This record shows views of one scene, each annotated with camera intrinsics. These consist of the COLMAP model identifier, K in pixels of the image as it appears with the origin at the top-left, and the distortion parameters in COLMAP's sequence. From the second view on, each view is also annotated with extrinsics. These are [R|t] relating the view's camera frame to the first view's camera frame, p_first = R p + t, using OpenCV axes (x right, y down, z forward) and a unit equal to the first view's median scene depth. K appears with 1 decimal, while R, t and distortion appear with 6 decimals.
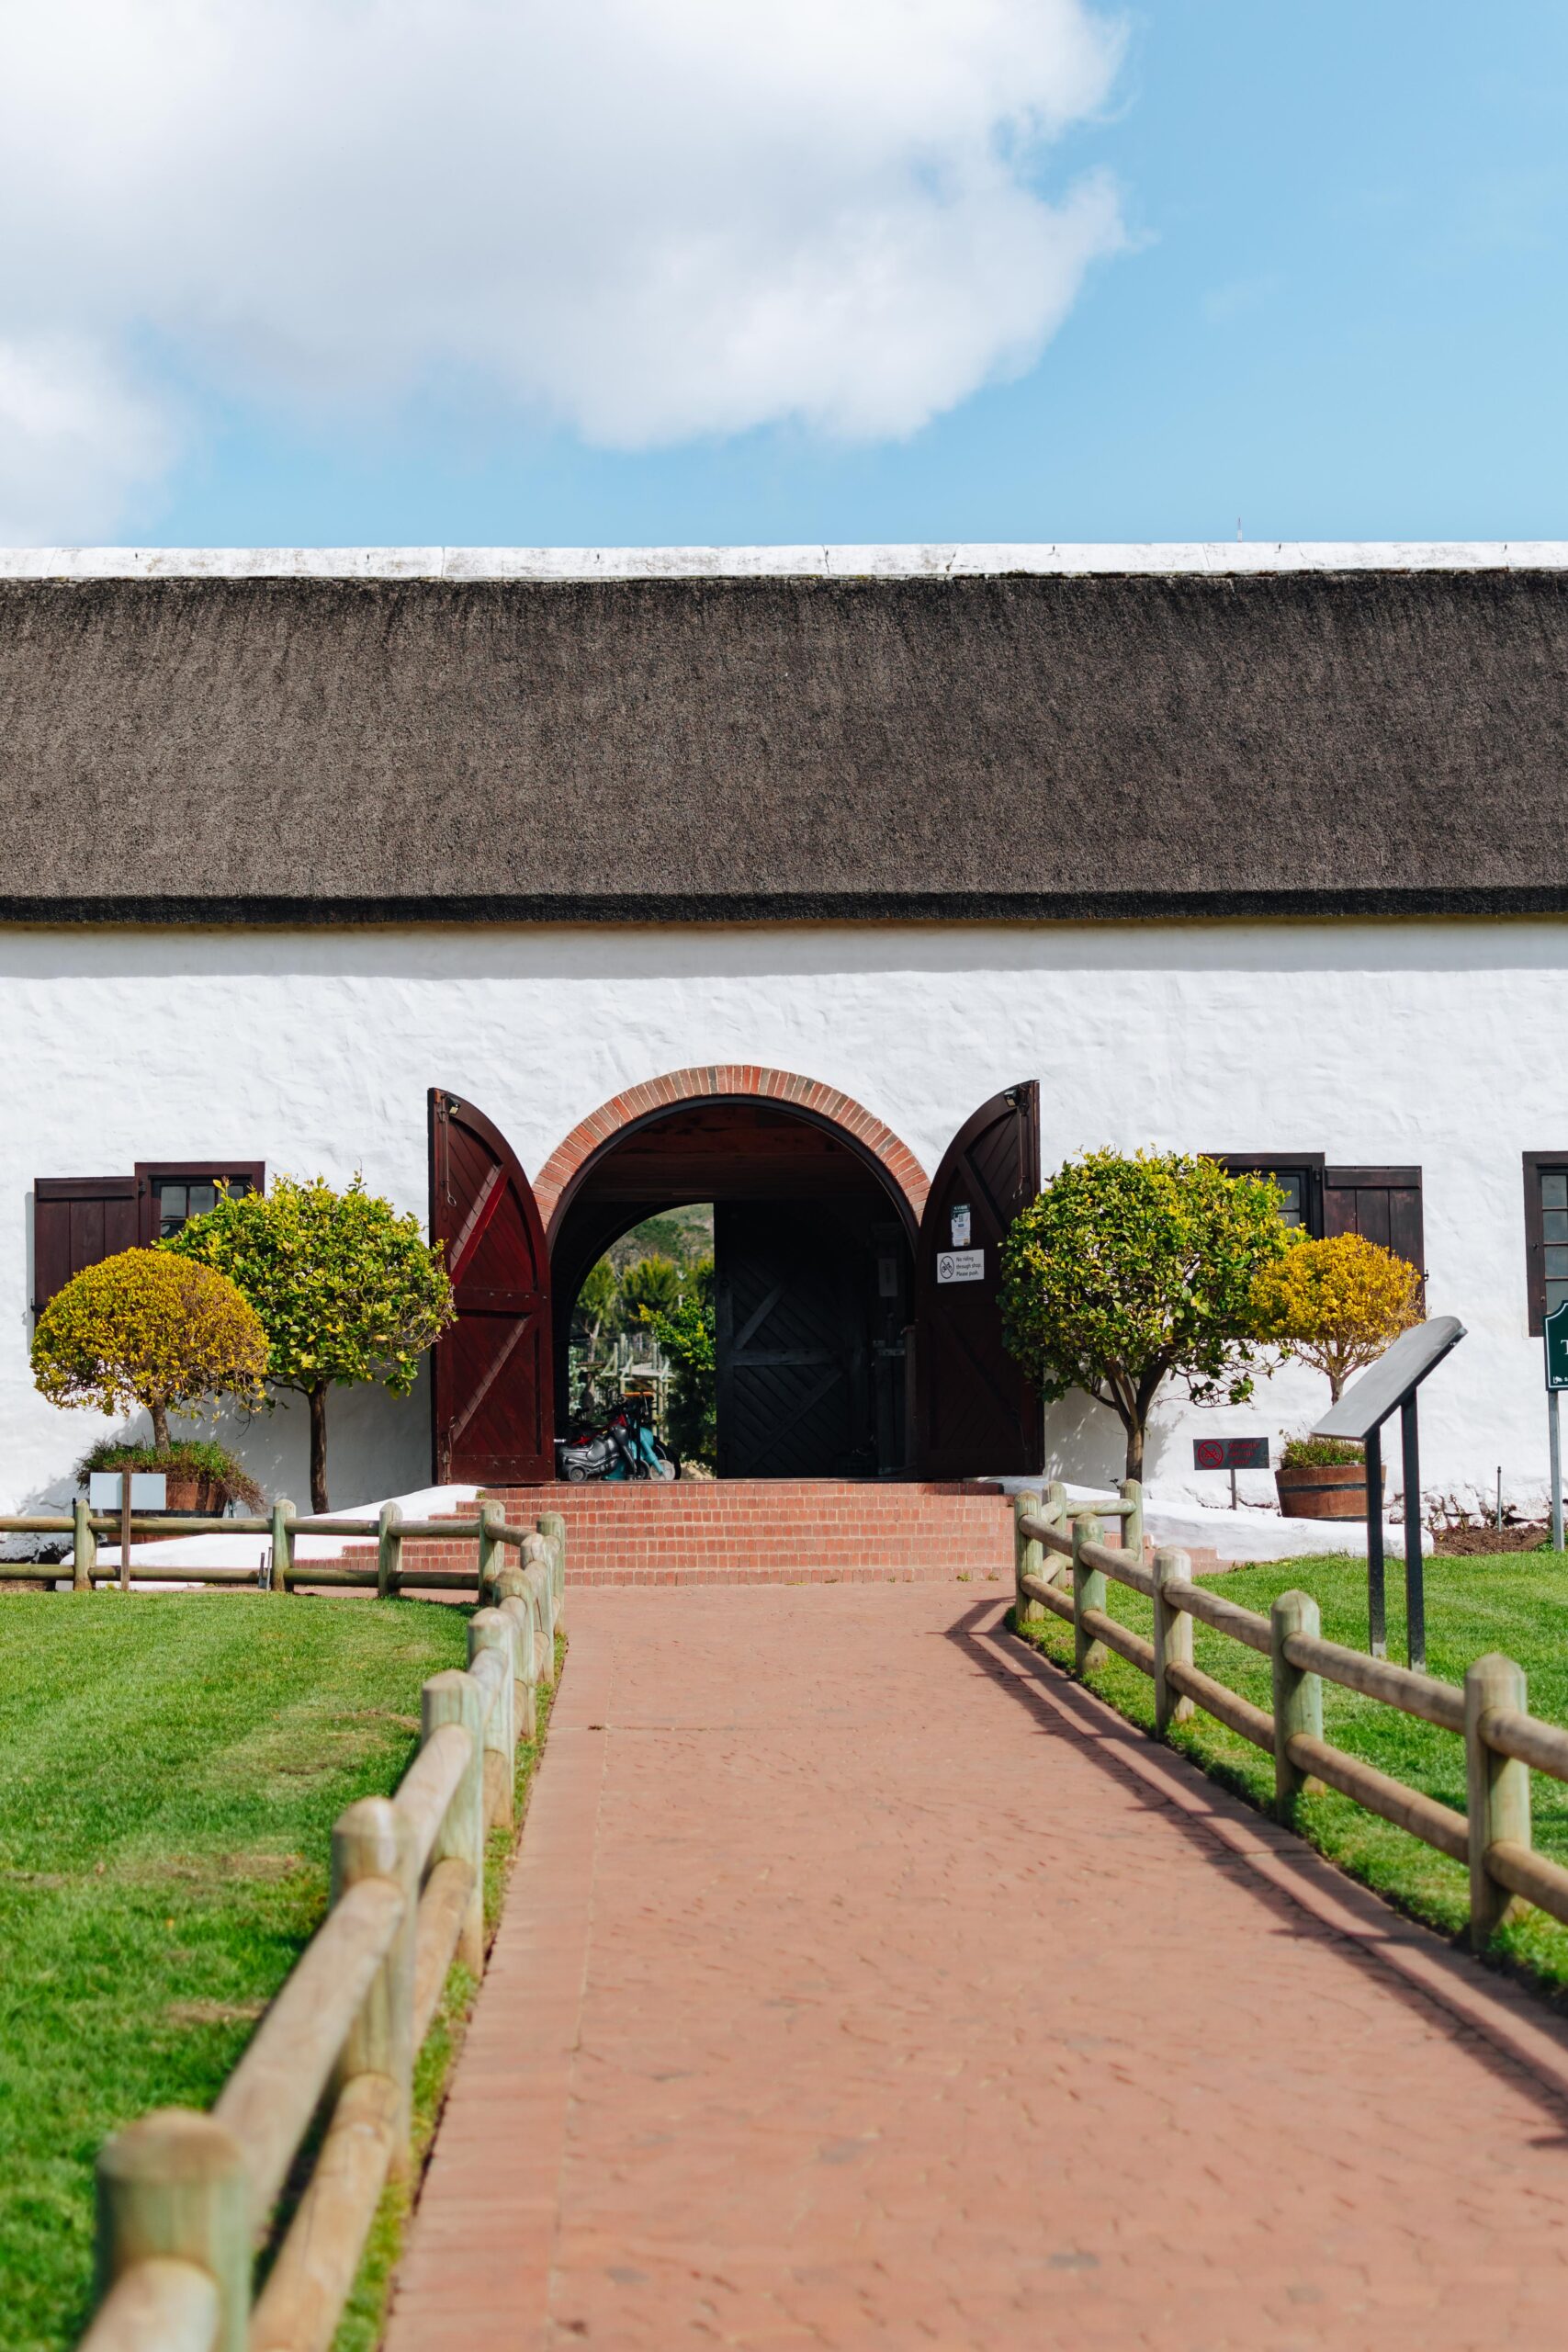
lens RADIAL K [[3495.2, 0, 784.0], [0, 3495.2, 1176.0], [0, 0, 1]] dist [0.008853, 0.046079]
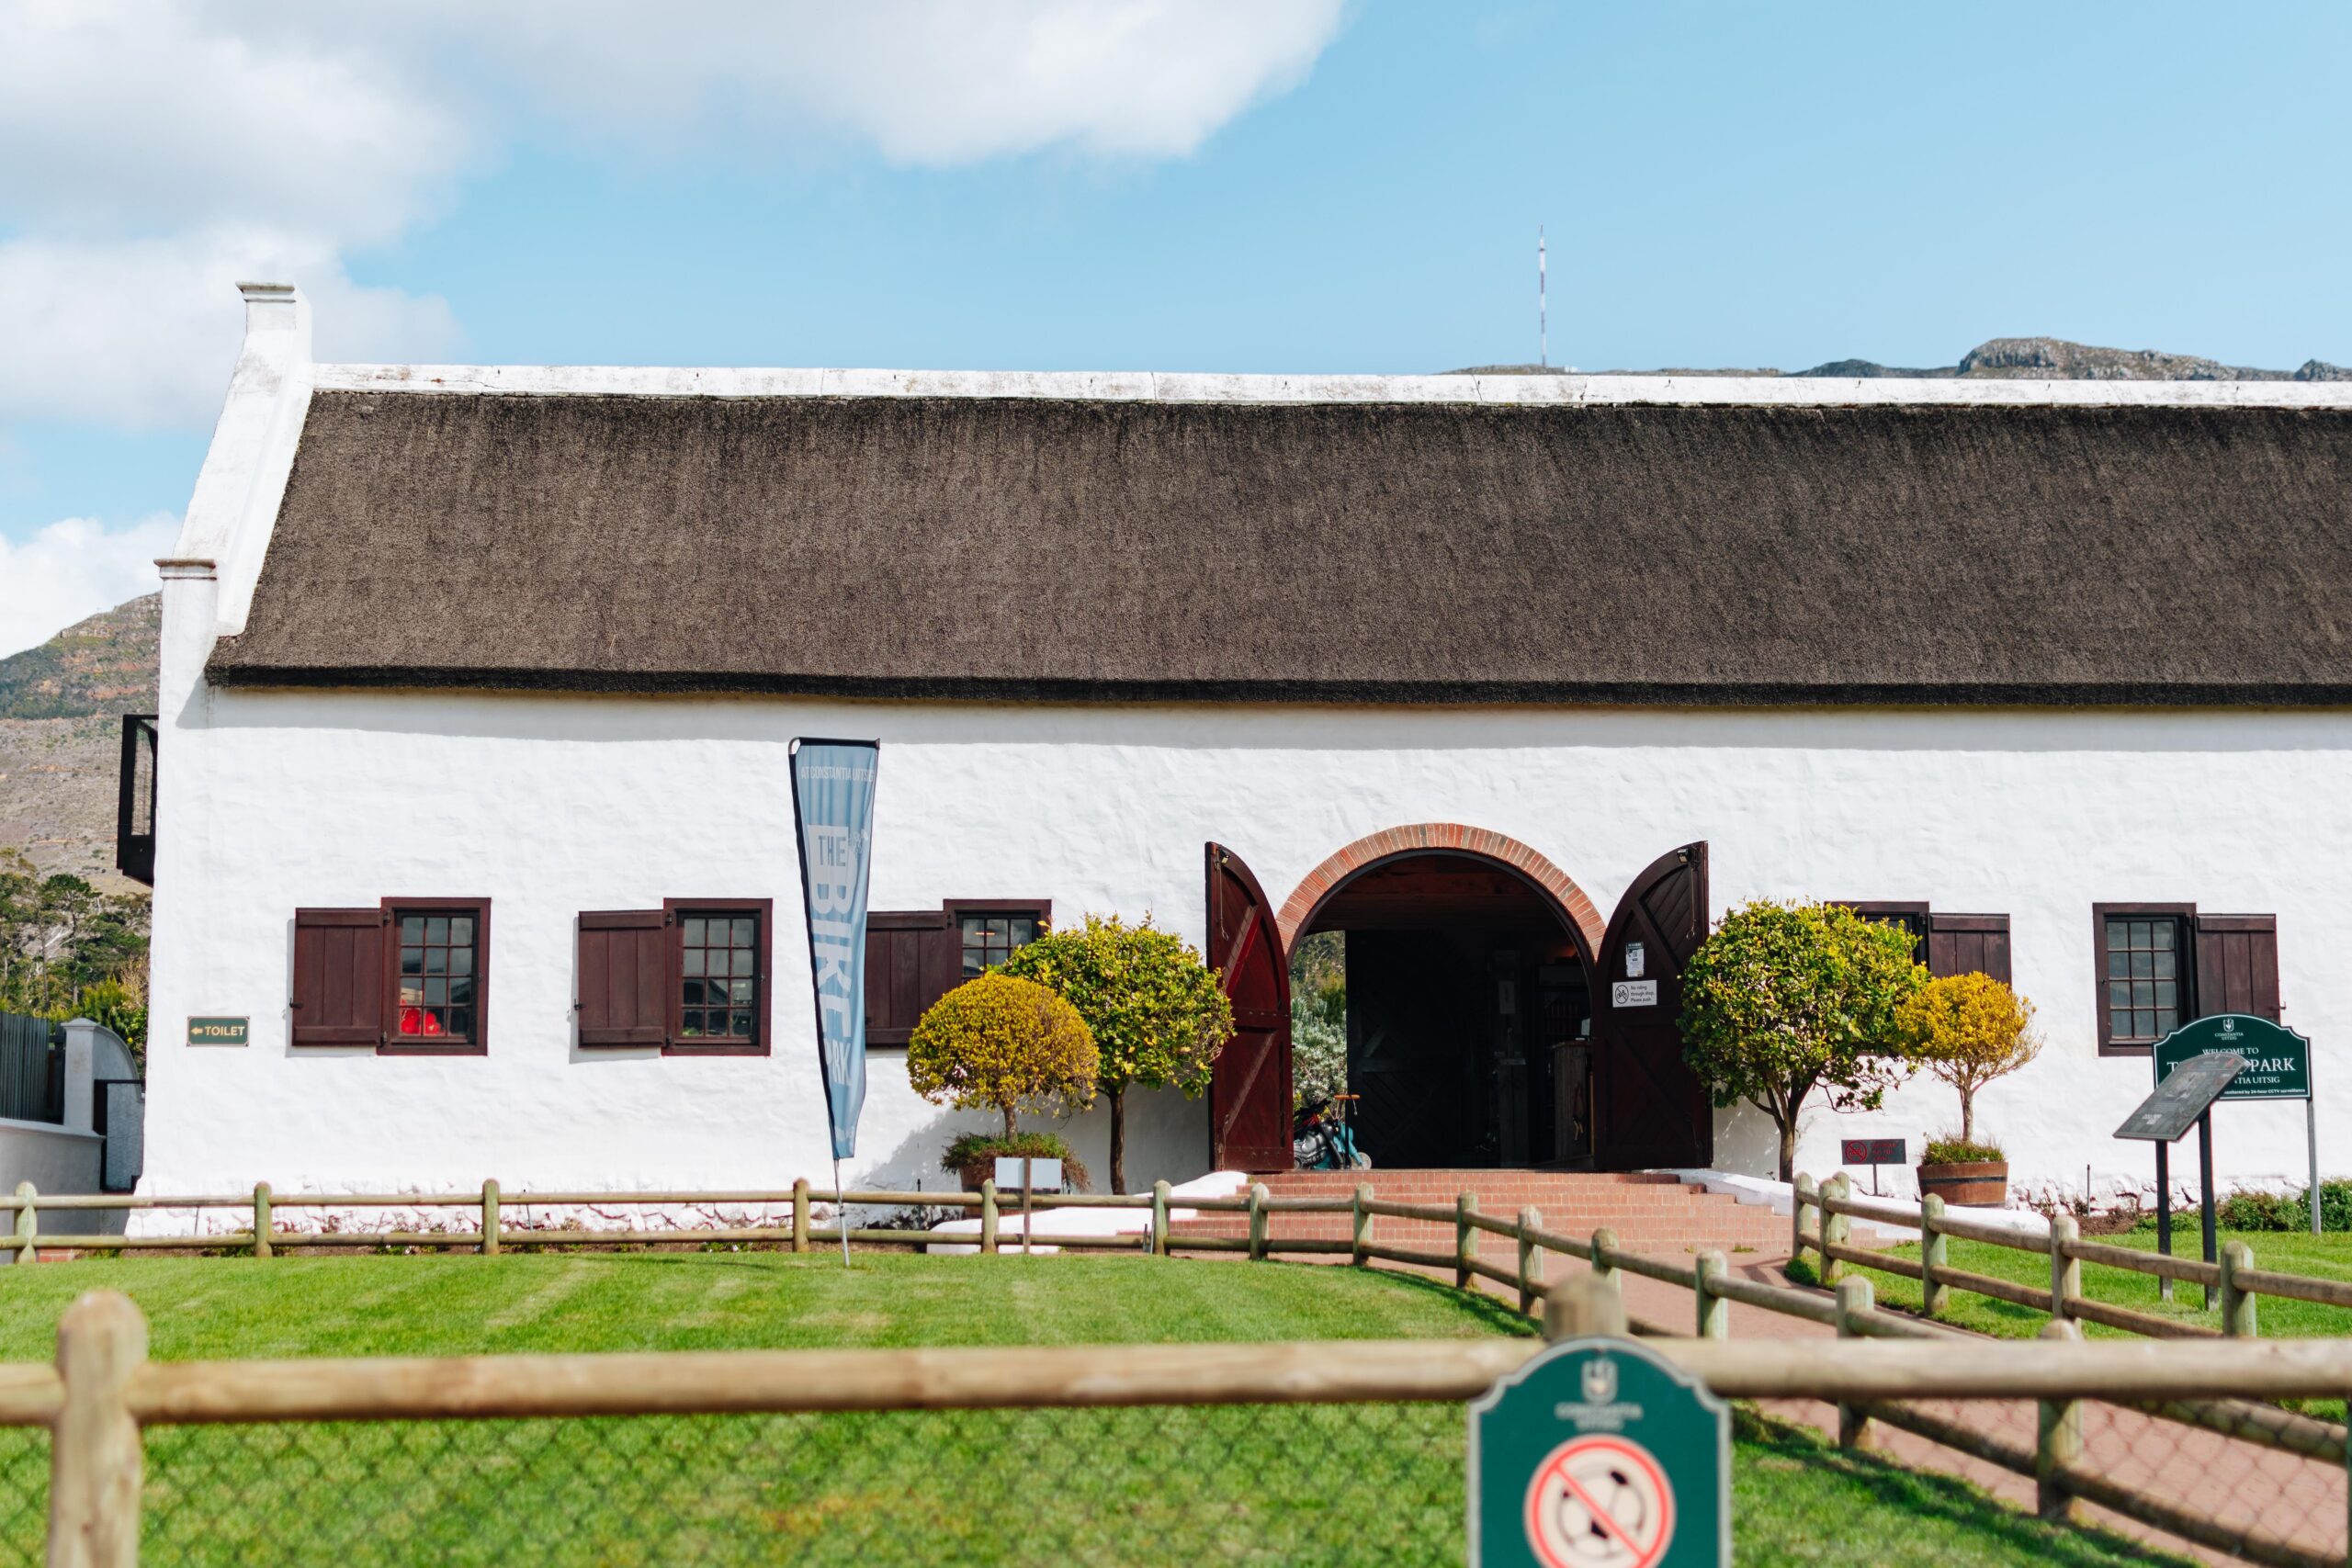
lens RADIAL K [[3495.2, 0, 1176.0], [0, 3495.2, 784.0], [0, 0, 1]] dist [0.008853, 0.046079]
pose [[0.999575, 0.012172, 0.026479, -0.136635], [-0.011497, 0.999609, -0.025492, -0.013504], [-0.026779, 0.025177, 0.999324, -0.196216]]
